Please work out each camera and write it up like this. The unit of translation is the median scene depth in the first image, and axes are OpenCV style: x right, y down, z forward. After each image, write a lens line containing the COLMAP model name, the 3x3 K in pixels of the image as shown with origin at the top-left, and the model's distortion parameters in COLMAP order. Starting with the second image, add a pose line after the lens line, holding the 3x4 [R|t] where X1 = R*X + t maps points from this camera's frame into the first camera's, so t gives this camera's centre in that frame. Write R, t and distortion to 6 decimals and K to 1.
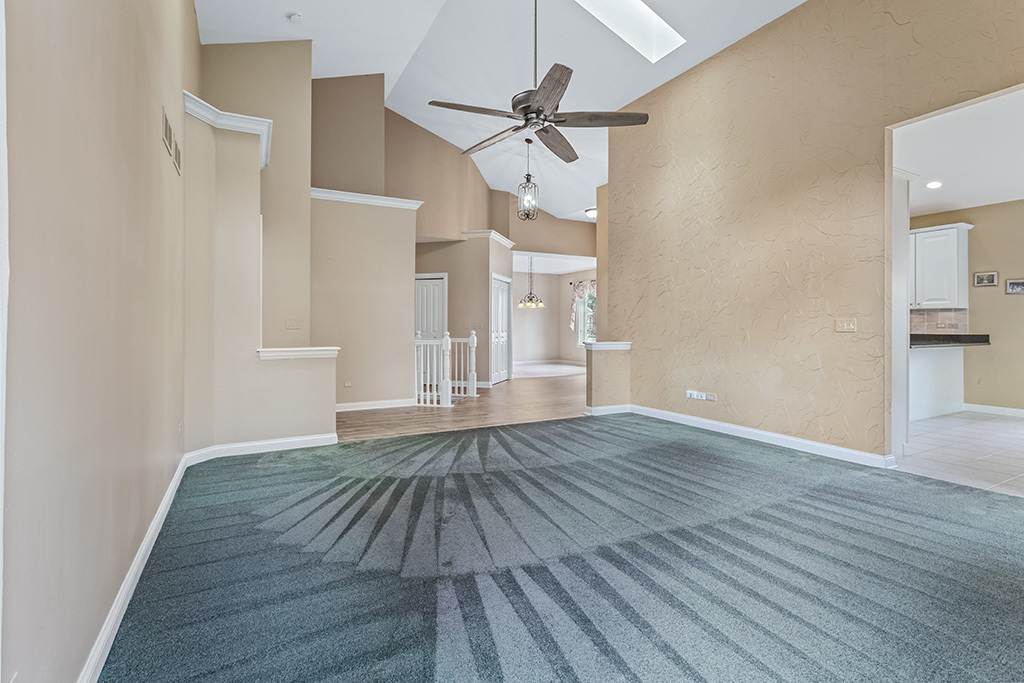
lens RADIAL K [[484.4, 0, 499.4], [0, 484.4, 324.0], [0, 0, 1]] dist [-0.005656, 0.002180]
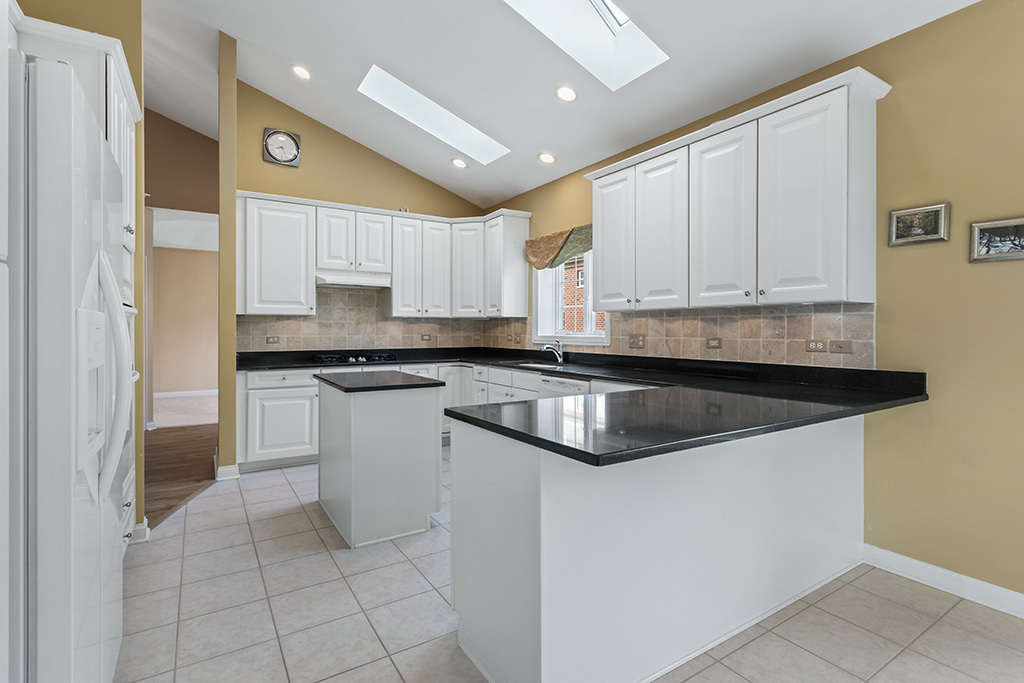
lens RADIAL K [[484.4, 0, 505.9], [0, 484.4, 330.7], [0, 0, 1]] dist [-0.005656, 0.002180]
pose [[0.996829, -0.000572, 0.079570, 0.652855], [-0.000306, 0.999939, 0.011017, -0.014597], [-0.079572, -0.011006, 0.996768, 0.645158]]
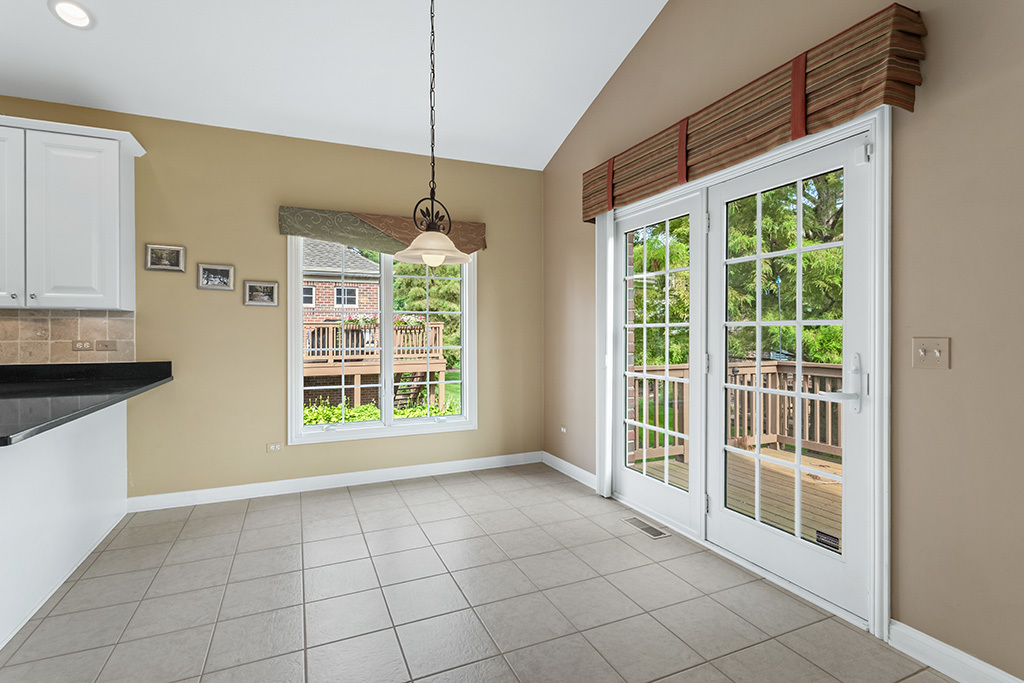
lens RADIAL K [[484.4, 0, 503.3], [0, 484.4, 334.7], [0, 0, 1]] dist [-0.005656, 0.002180]
pose [[0.073205, -0.007766, 0.997287, 0.497775], [-0.006317, 0.999946, 0.008251, -0.014442], [-0.997297, -0.006903, 0.073152, 0.583309]]
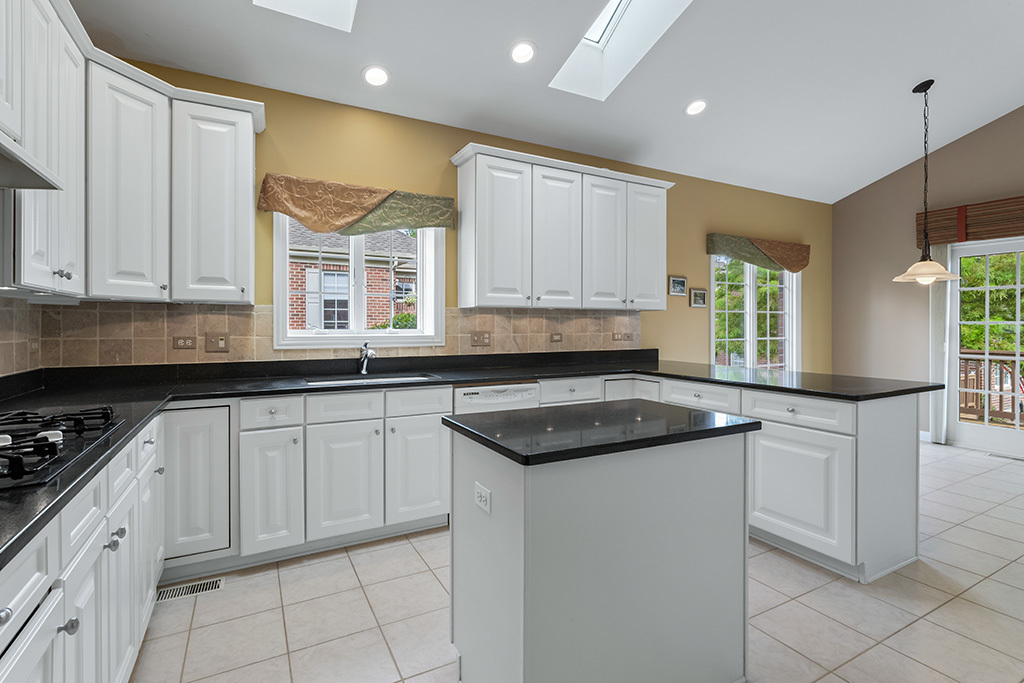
lens RADIAL K [[484.4, 0, 506.8], [0, 484.4, 324.7], [0, 0, 1]] dist [-0.005656, 0.002180]
pose [[-0.006926, 0.003659, 0.999969, 0.289075], [-0.007211, 0.999967, -0.003709, -0.009675], [-0.999950, -0.007237, -0.006899, 1.210403]]
